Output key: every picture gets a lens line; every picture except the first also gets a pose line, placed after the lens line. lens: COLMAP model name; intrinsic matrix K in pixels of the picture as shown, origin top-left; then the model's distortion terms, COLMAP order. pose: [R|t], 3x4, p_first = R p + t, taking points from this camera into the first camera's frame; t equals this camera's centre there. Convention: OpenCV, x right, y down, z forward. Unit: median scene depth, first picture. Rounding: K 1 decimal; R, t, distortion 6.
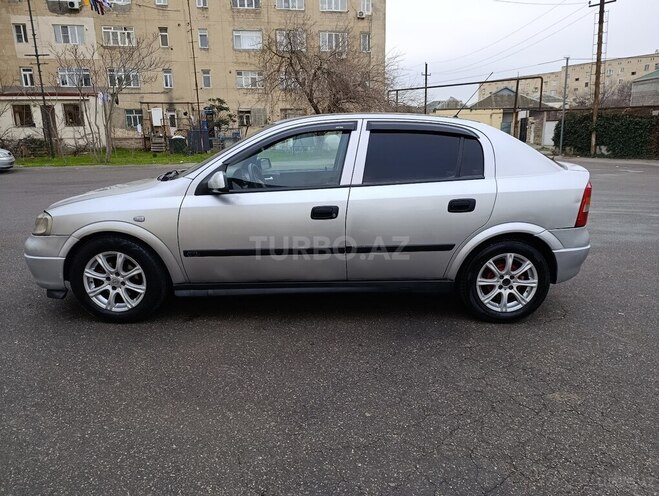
lens RADIAL K [[455.3, 0, 331.7], [0, 455.3, 221.9], [0, 0, 1]] dist [0.024273, -0.039296]
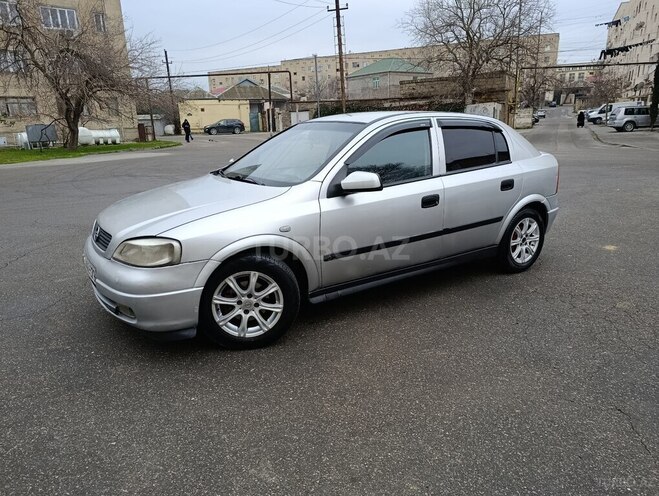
lens RADIAL K [[455.3, 0, 331.7], [0, 455.3, 221.9], [0, 0, 1]] dist [0.024273, -0.039296]
pose [[0.849169, -0.125964, 0.512878, -0.770015], [0.115004, 0.991939, 0.053211, -0.055392], [-0.515447, 0.013797, 0.856811, 0.154665]]
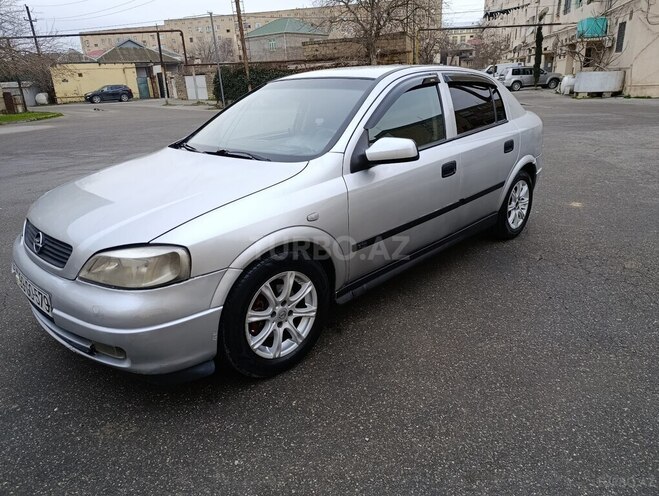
lens RADIAL K [[457.3, 0, 333.5], [0, 457.3, 221.4], [0, 0, 1]] dist [-0.001110, -0.004018]
pose [[0.710769, -0.224092, 0.666777, -0.831261], [0.162743, 0.974568, 0.154055, -0.098668], [-0.684341, -0.000984, 0.729161, 0.434138]]
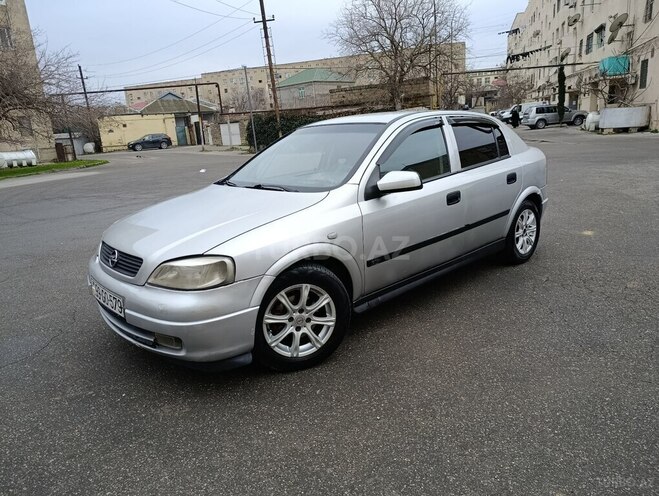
lens RADIAL K [[452.6, 0, 330.0], [0, 452.6, 215.0], [0, 0, 1]] dist [0.027070, -0.038247]
pose [[0.754881, -0.165792, 0.634561, -0.914568], [0.180565, 0.982669, 0.041940, -0.077579], [-0.630517, 0.082920, 0.771734, 0.320577]]
